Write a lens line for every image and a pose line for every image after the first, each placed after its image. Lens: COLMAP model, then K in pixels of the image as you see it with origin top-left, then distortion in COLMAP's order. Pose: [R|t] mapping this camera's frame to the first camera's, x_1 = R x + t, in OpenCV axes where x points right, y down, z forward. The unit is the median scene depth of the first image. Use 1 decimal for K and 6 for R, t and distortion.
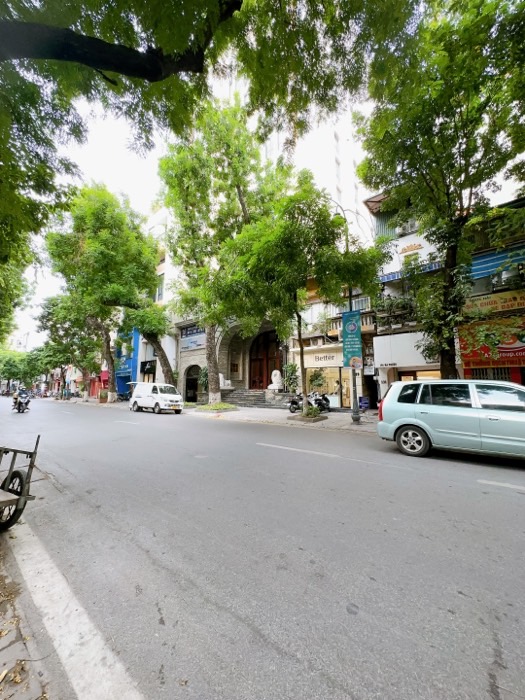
lens RADIAL K [[277.5, 0, 264.0], [0, 277.5, 349.9], [0, 0, 1]] dist [-0.002170, -0.000313]
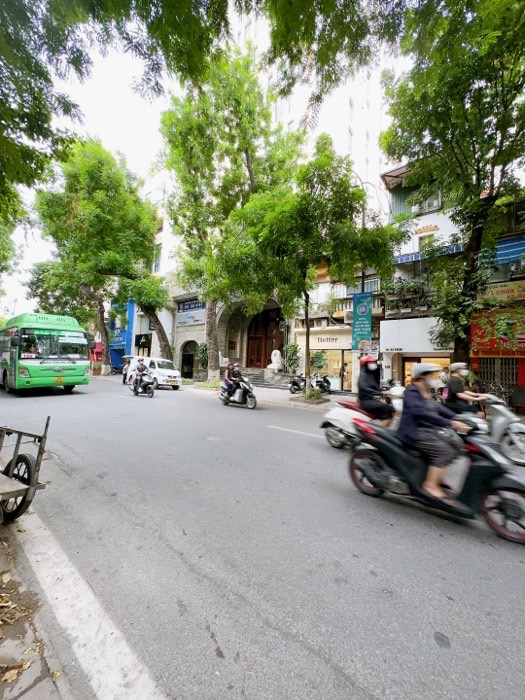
lens RADIAL K [[277.5, 0, 264.4], [0, 277.5, 350.1], [0, 0, 1]] dist [-0.002170, -0.000313]
pose [[0.998676, 0.044024, 0.026599, -0.048380], [-0.045951, 0.995988, 0.076785, 0.001068], [-0.023112, -0.077906, 0.996693, 0.039256]]
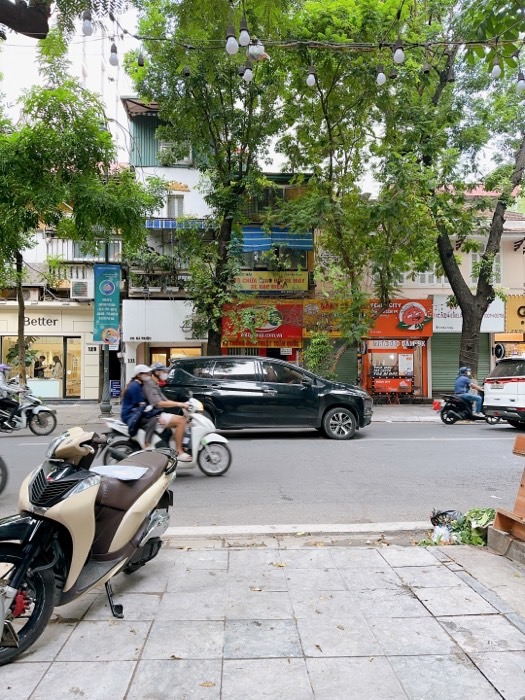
lens RADIAL K [[492.4, 0, 263.9], [0, 492.4, 352.3], [0, 0, 1]] dist [0.040825, -0.037891]
pose [[0.716945, 0.019244, 0.696864, -0.328727], [-0.096758, 0.992691, 0.072132, -0.051251], [-0.690382, -0.119142, 0.713567, -0.269348]]
